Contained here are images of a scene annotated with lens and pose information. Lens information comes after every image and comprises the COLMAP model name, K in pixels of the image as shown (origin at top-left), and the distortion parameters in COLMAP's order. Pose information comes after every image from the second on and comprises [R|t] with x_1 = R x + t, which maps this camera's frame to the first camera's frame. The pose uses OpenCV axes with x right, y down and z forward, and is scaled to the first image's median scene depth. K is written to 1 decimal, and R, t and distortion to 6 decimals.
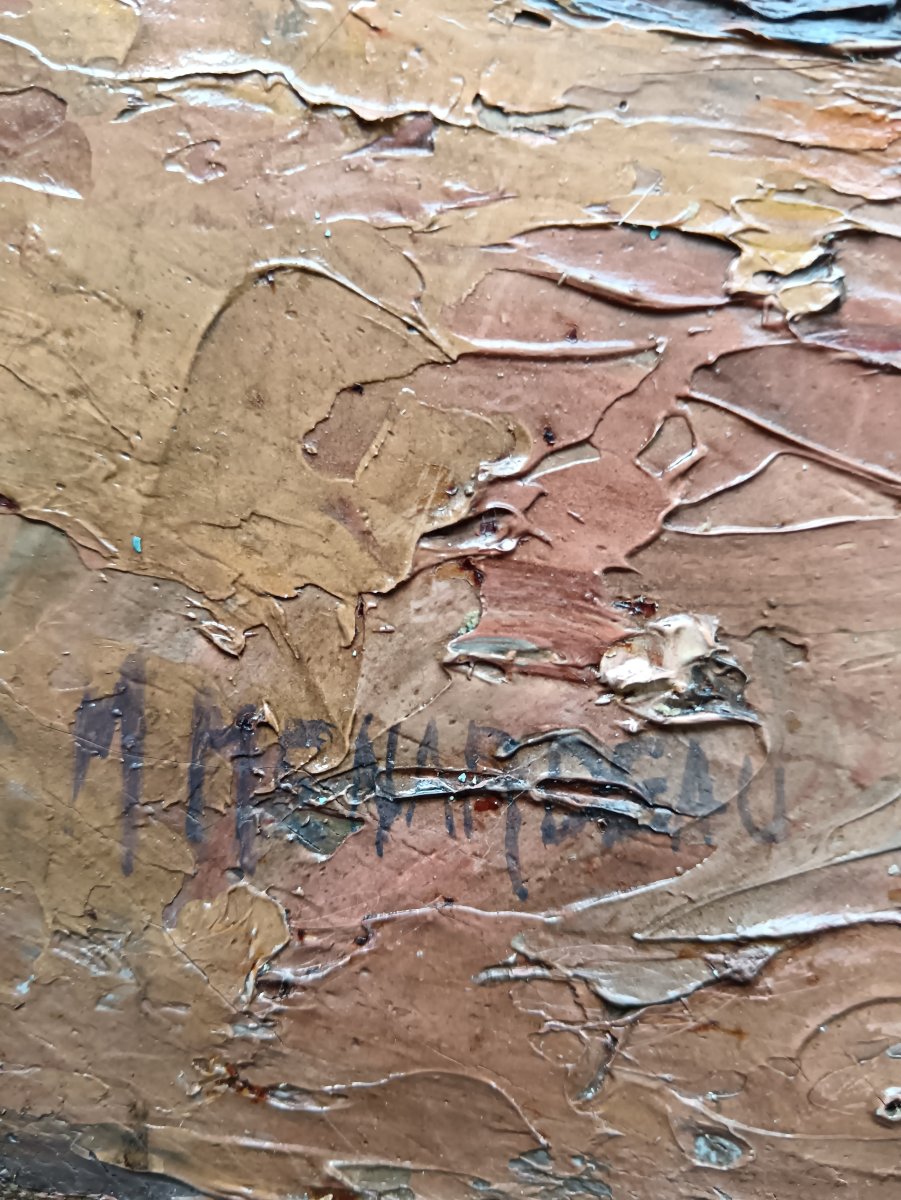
lens RADIAL K [[948.4, 0, 450.3], [0, 948.4, 597.5], [0, 0, 1]] dist [-0.047263, 0.014817]
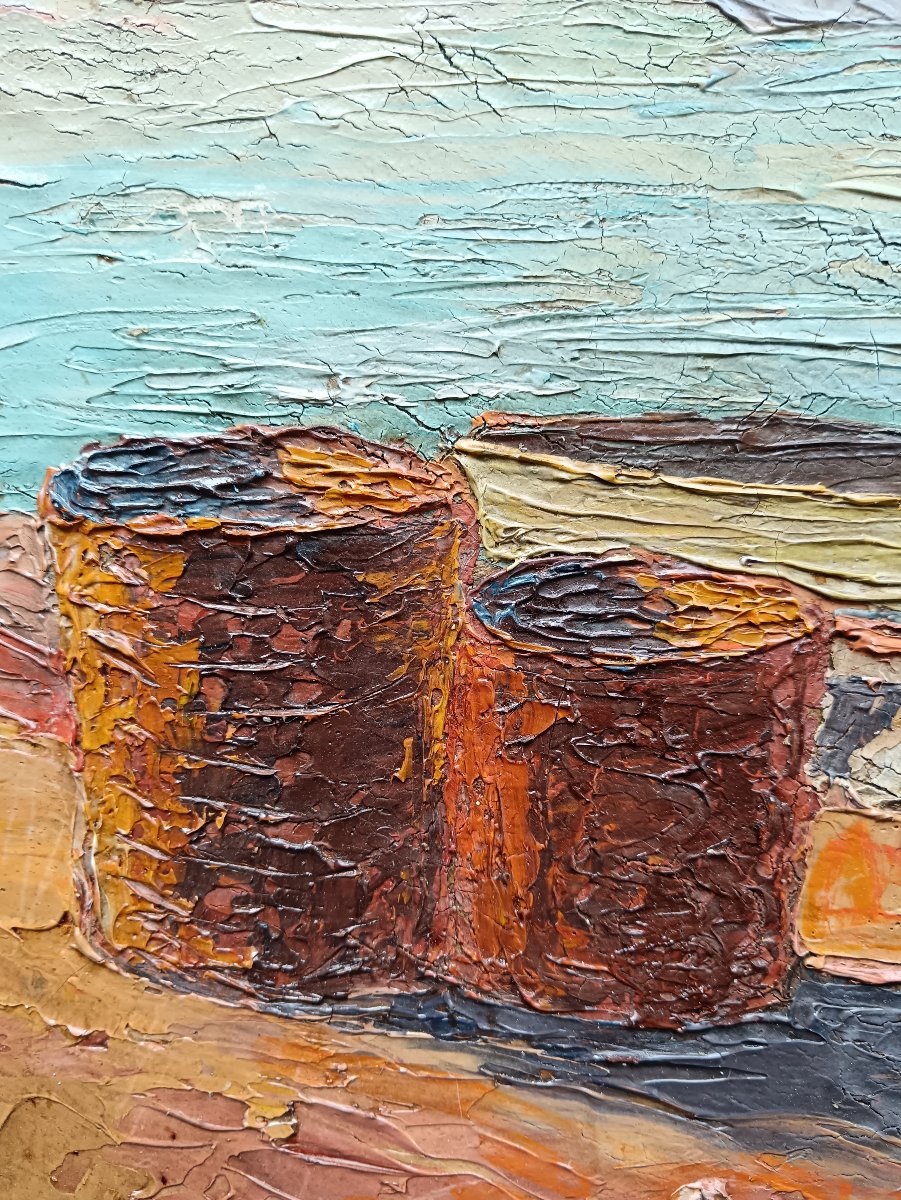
lens RADIAL K [[948.4, 0, 445.3], [0, 948.4, 604.0], [0, 0, 1]] dist [-0.047263, 0.014817]
pose [[0.999871, 0.016006, 0.001622, 0.715302], [-0.016072, 0.998329, 0.055513, -1.595325], [-0.000731, -0.055532, 0.998457, -1.021405]]
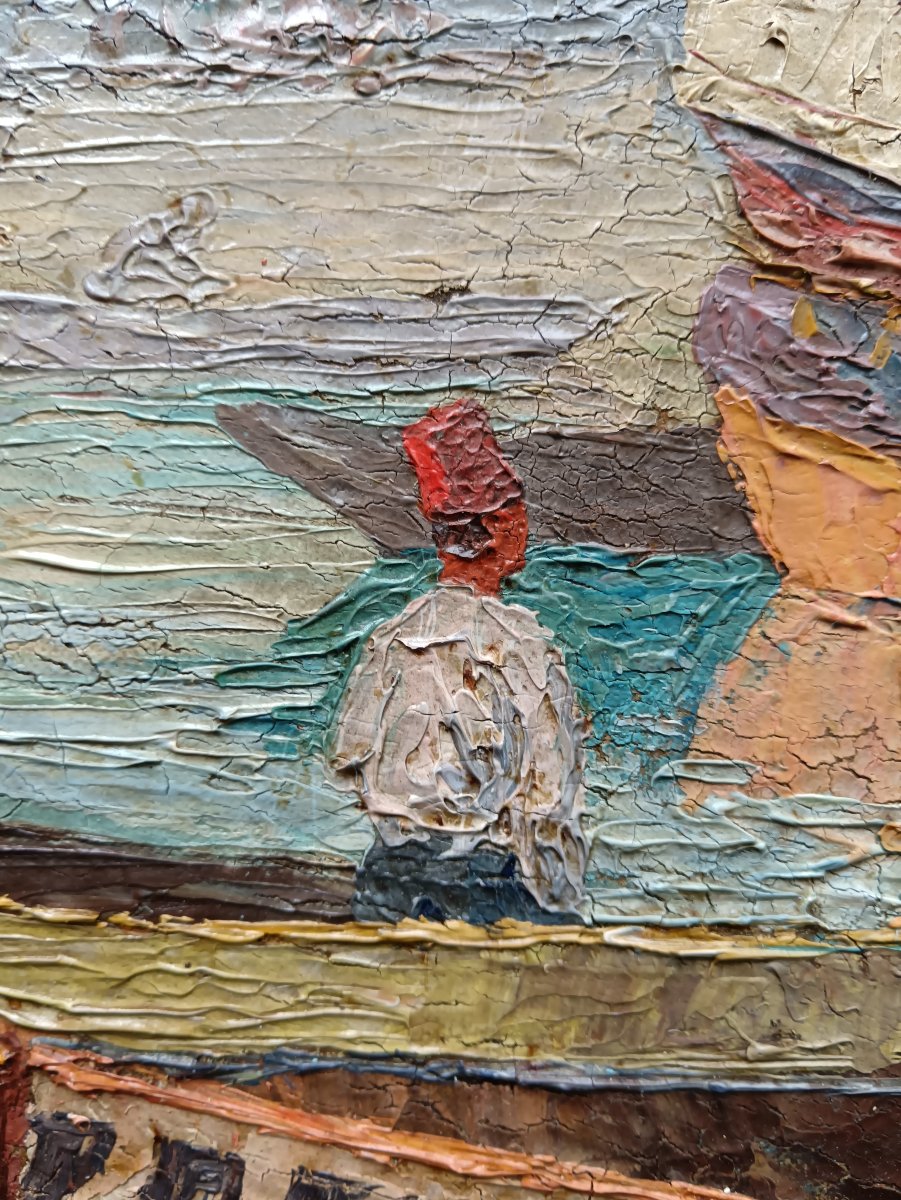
lens RADIAL K [[948.4, 0, 453.2], [0, 948.4, 591.0], [0, 0, 1]] dist [-0.047263, 0.014817]
pose [[0.999420, 0.012092, 0.031820, 2.217441], [-0.013263, 0.999233, 0.036848, -2.360785], [-0.031350, -0.037249, 0.998814, -0.735863]]
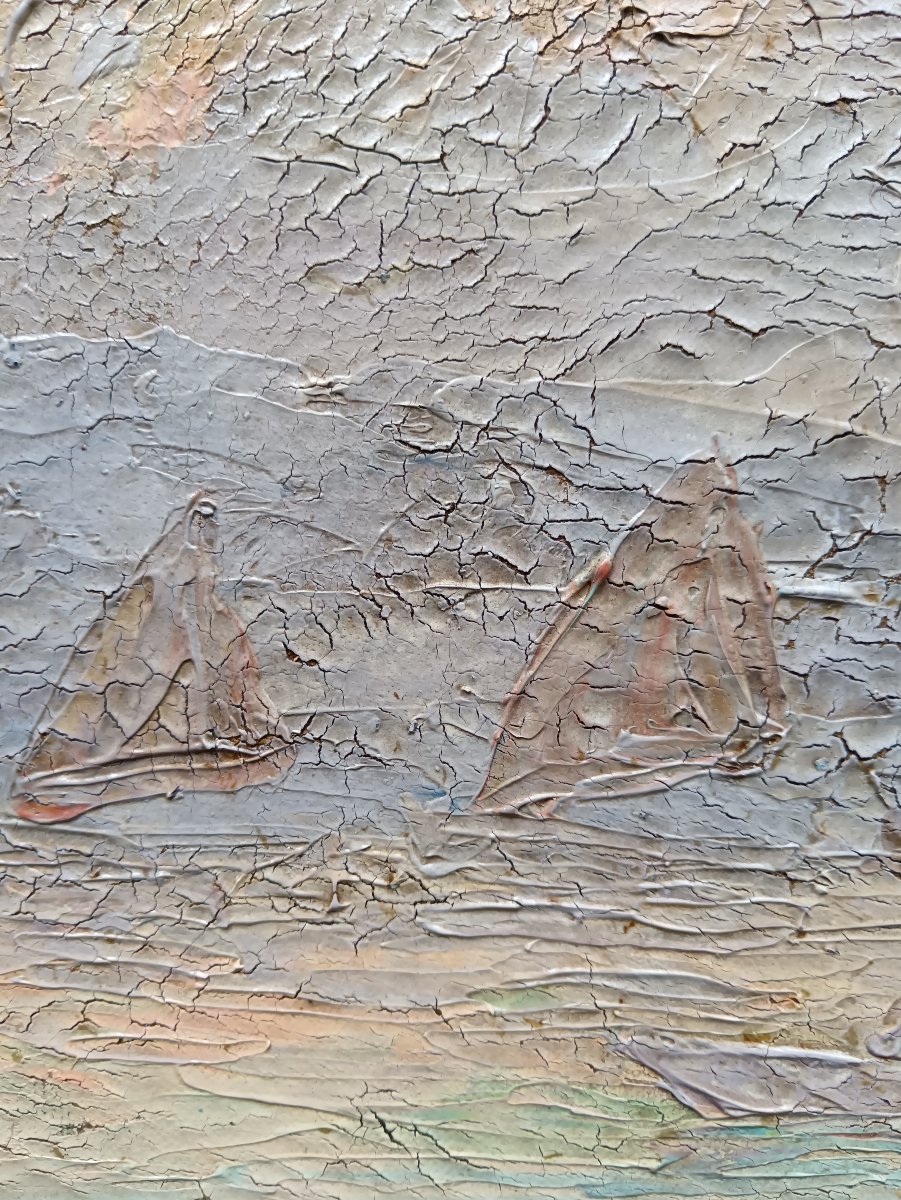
lens RADIAL K [[948.4, 0, 446.9], [0, 948.4, 606.3], [0, 0, 1]] dist [-0.047263, 0.014817]
pose [[0.999717, 0.013816, 0.019355, 0.771164], [-0.014669, 0.998896, 0.044626, -3.731309], [-0.018717, -0.044898, 0.998816, -0.834042]]
